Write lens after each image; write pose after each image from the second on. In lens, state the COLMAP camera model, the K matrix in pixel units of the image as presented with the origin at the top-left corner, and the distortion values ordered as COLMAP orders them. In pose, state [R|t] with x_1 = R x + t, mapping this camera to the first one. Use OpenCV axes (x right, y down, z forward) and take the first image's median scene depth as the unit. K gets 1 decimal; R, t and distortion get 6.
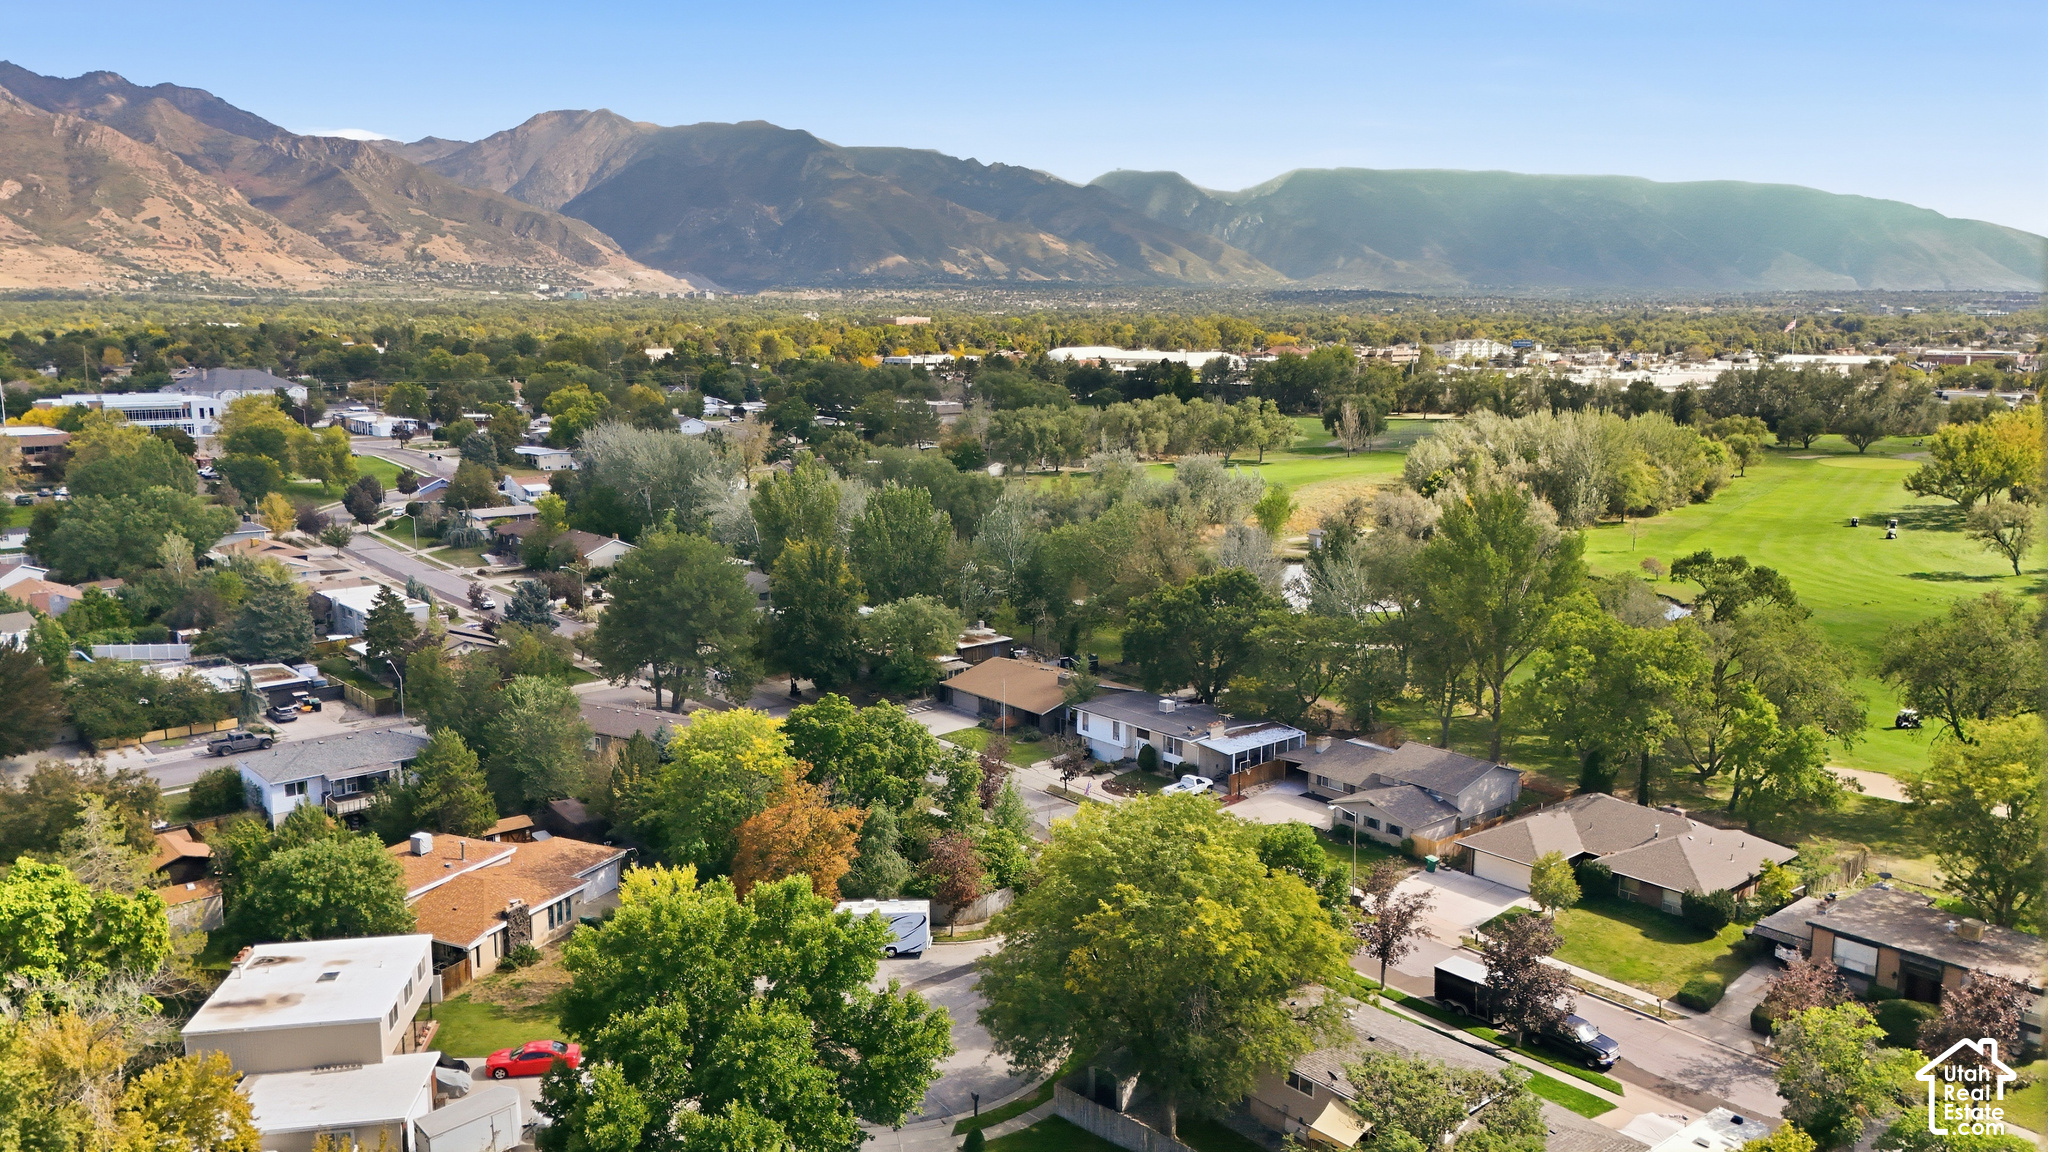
lens RADIAL K [[1508.2, 0, 1024.0], [0, 1508.2, 576.0], [0, 0, 1]] dist [0.077376, -0.082966]
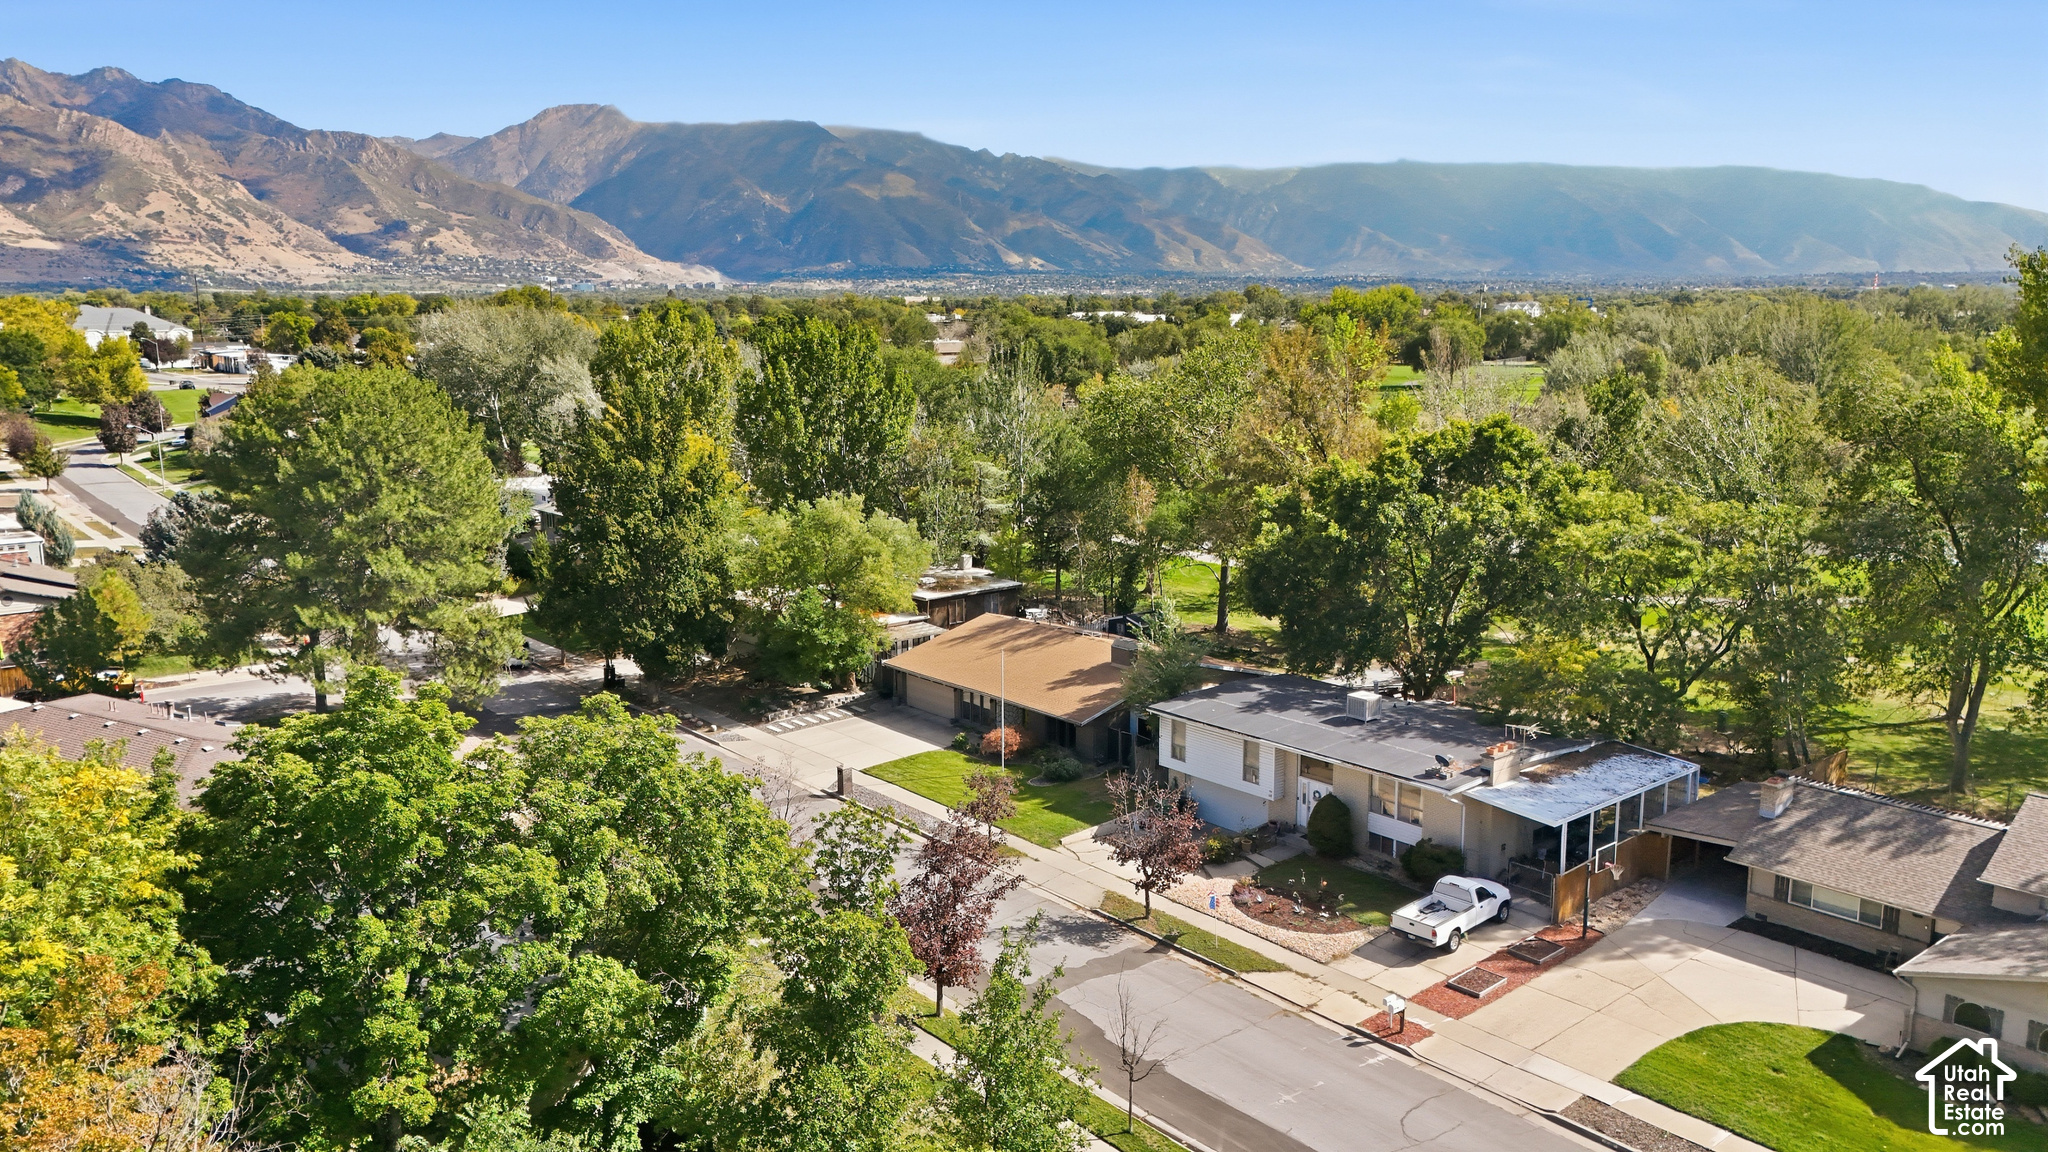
lens RADIAL K [[1508.2, 0, 1024.0], [0, 1508.2, 576.0], [0, 0, 1]] dist [0.077376, -0.082966]
pose [[0.999933, -0.006127, -0.009828, -0.001558], [0.006164, 0.999974, 0.003705, 0.043565], [0.009805, -0.003766, 0.999945, 0.528915]]
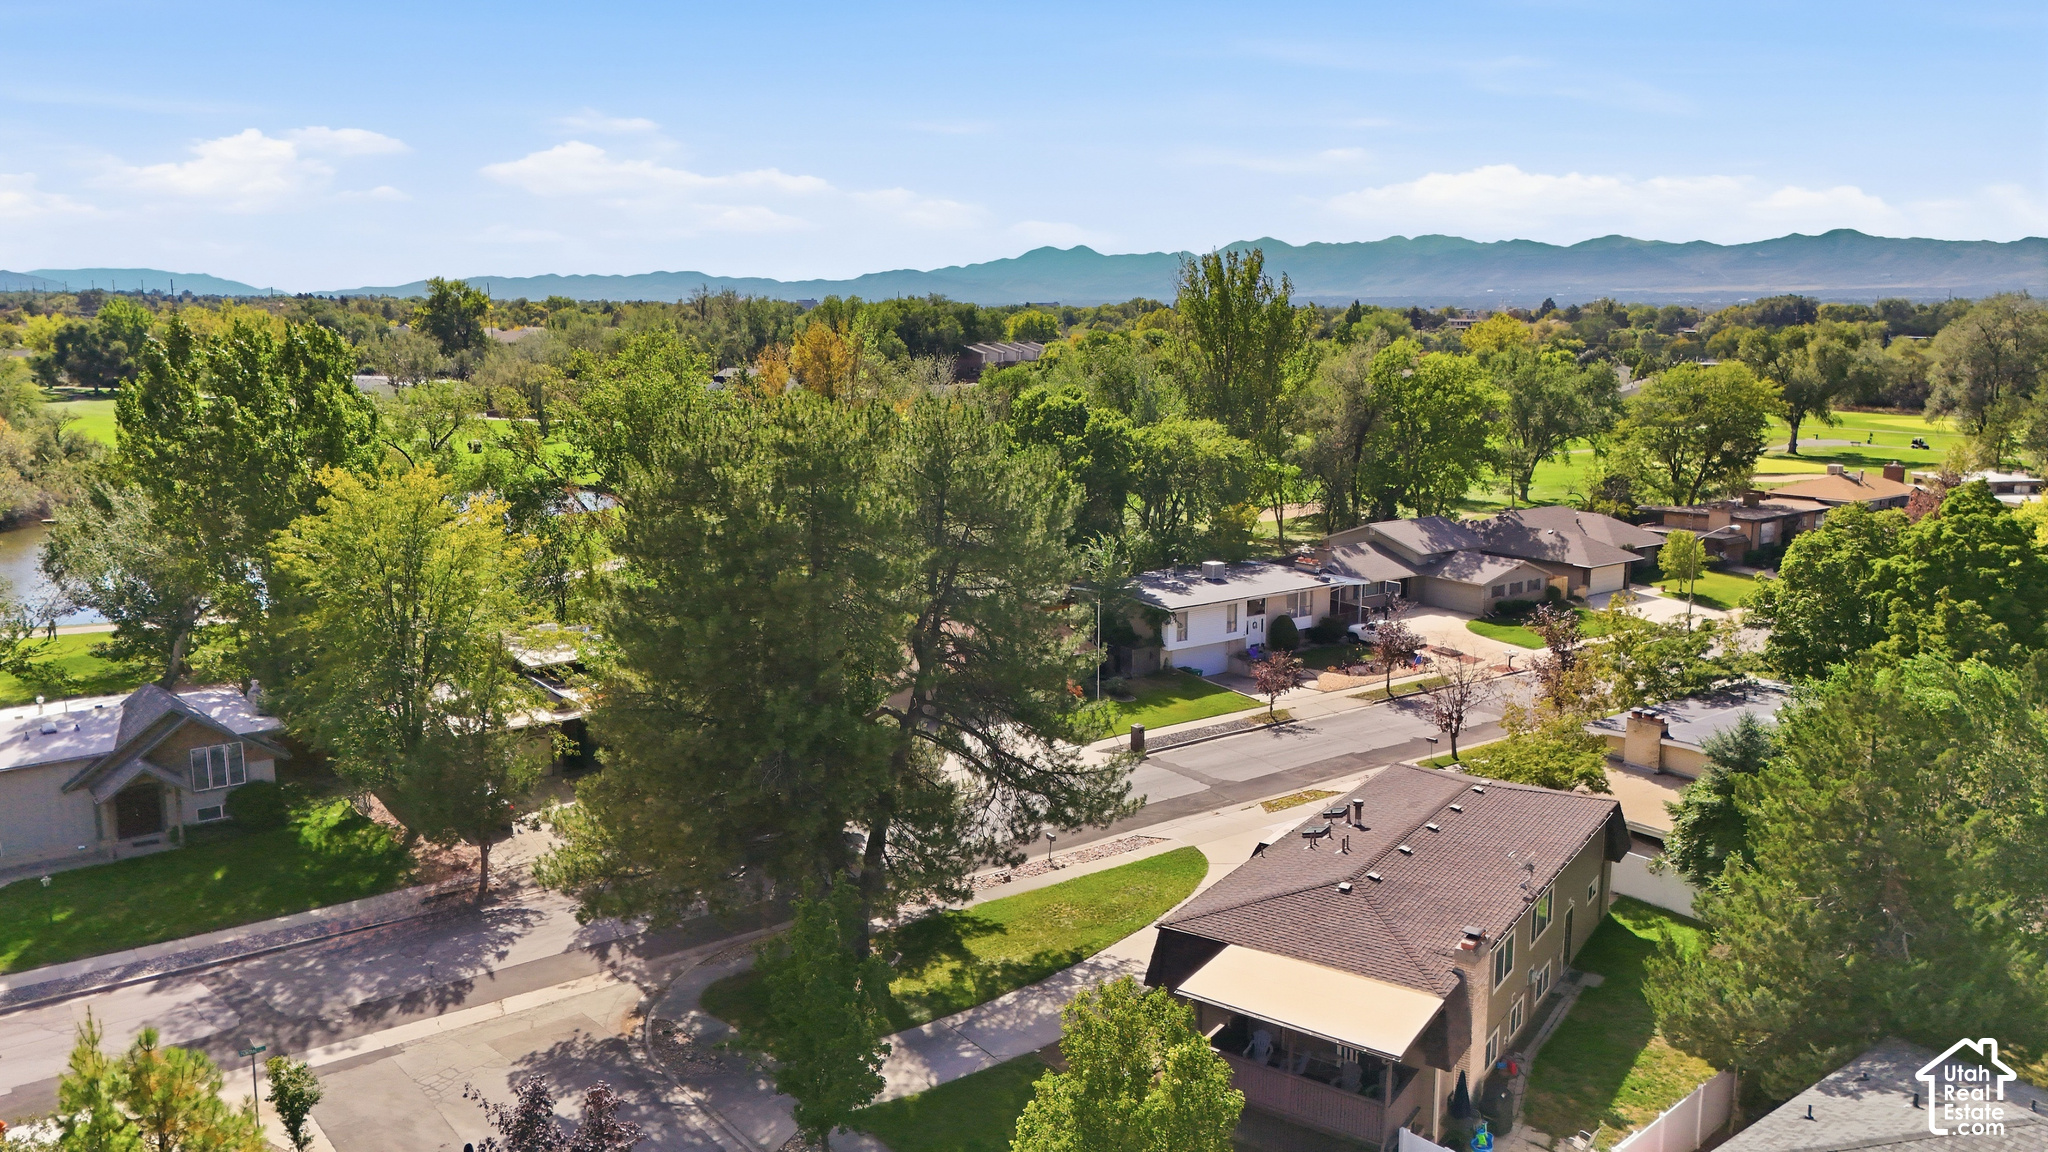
lens RADIAL K [[1508.2, 0, 1024.0], [0, 1508.2, 576.0], [0, 0, 1]] dist [0.077376, -0.082966]
pose [[0.030505, -0.173396, 0.984380, -0.558956], [0.164518, 0.972277, 0.166166, -0.036958], [-0.985902, 0.156879, 0.058186, 1.005602]]
